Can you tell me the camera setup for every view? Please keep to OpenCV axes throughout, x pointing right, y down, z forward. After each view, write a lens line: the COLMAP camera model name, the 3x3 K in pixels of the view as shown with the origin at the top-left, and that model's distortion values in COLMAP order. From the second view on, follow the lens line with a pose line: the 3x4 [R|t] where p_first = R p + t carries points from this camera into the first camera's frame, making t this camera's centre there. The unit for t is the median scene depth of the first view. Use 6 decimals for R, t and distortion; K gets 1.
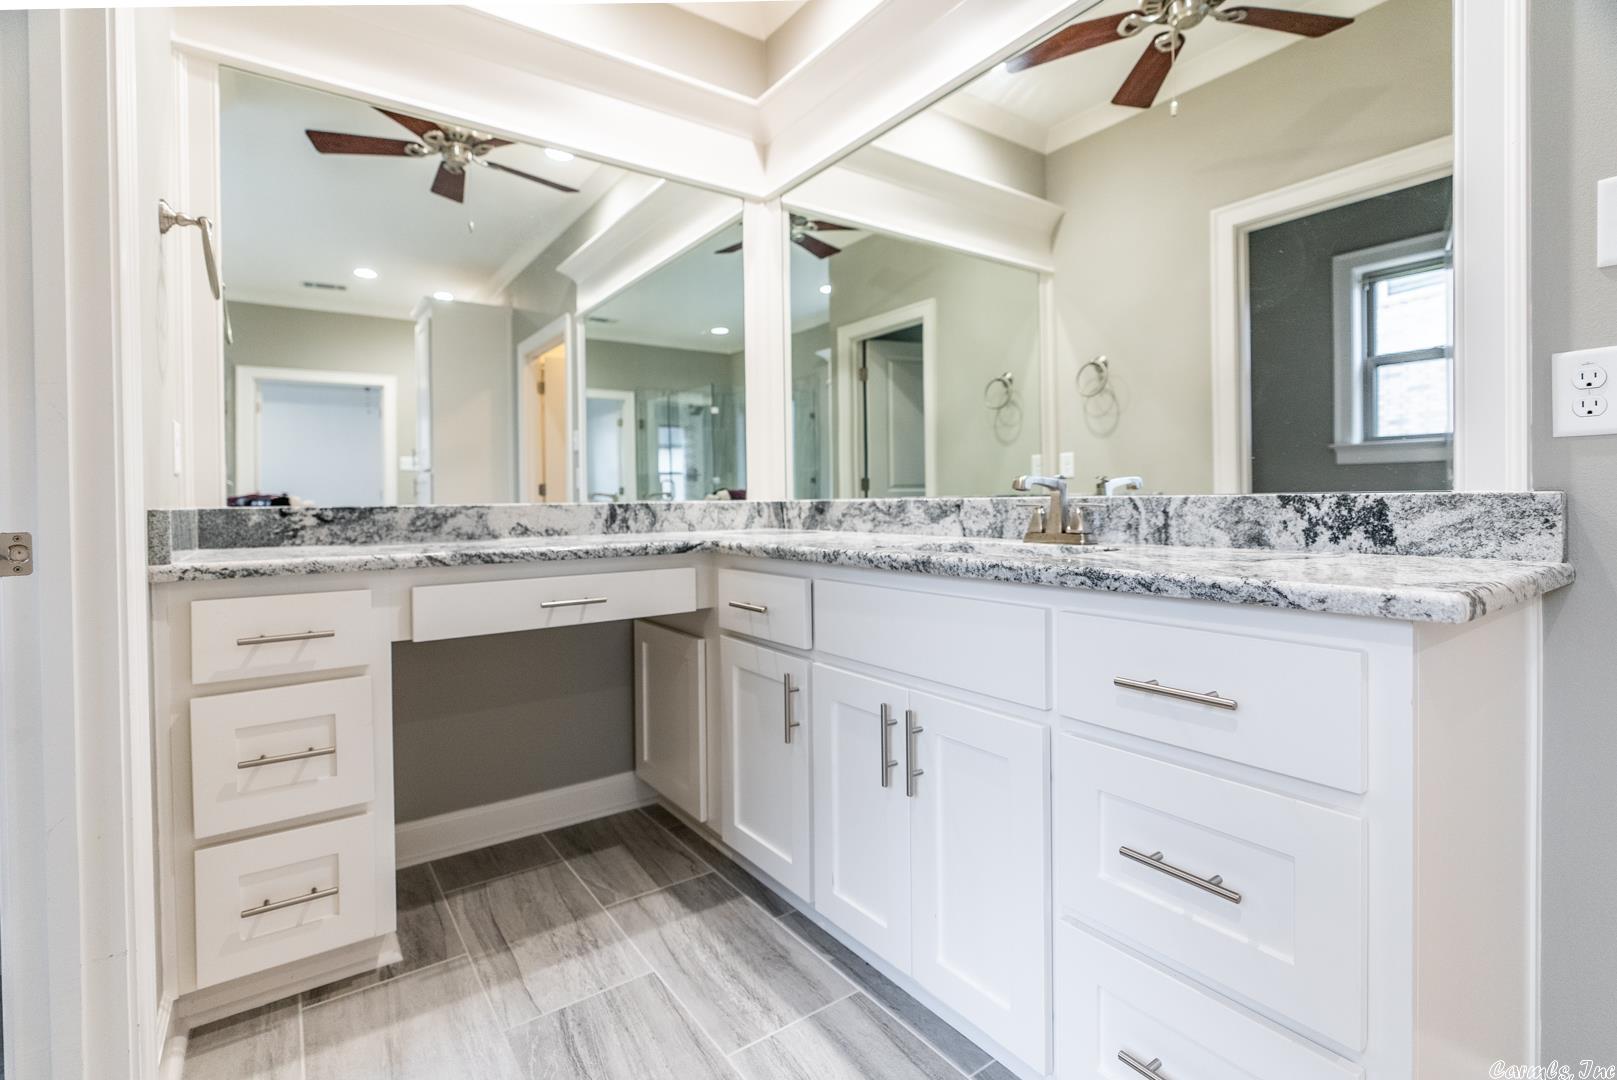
lens RADIAL K [[733.7, 0, 806.4], [0, 733.7, 507.7], [0, 0, 1]] dist [-0.011939, 0.003328]
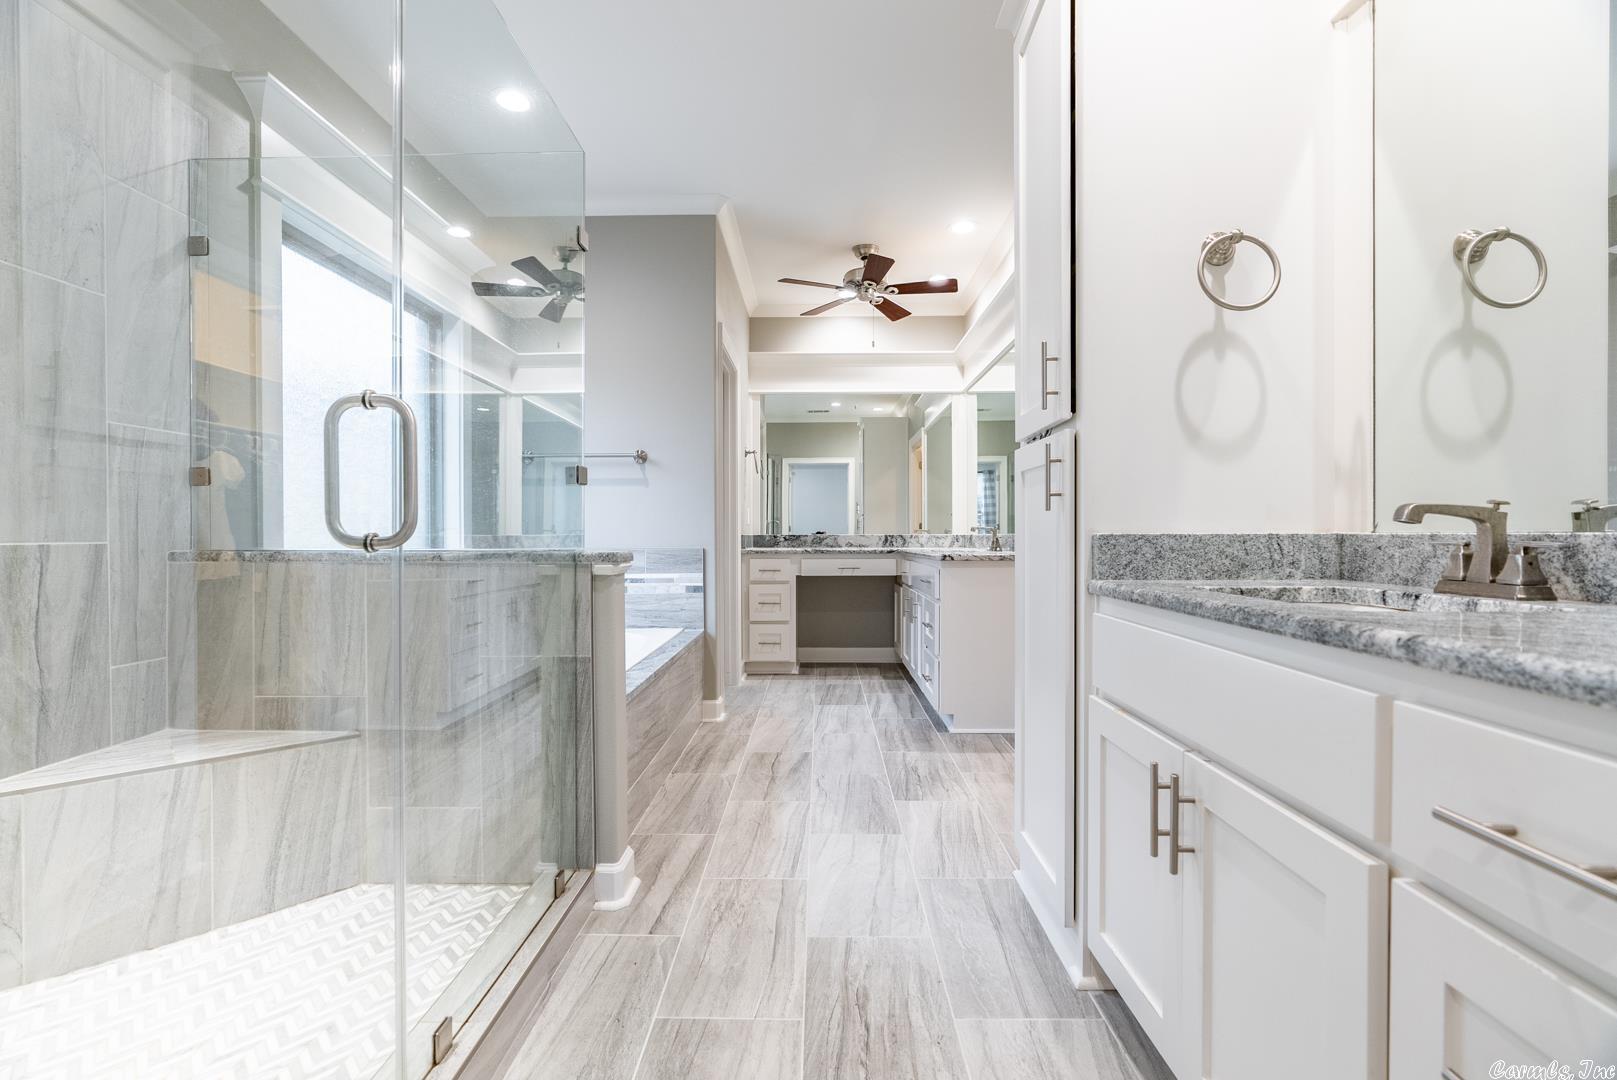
lens RADIAL K [[733.7, 0, 810.3], [0, 733.7, 539.1], [0, 0, 1]] dist [-0.011939, 0.003328]
pose [[0.803575, 0.013032, -0.595060, 1.059071], [-0.015332, 0.999882, 0.001193, 0.010120], [0.595005, 0.008164, 0.803680, -1.187518]]
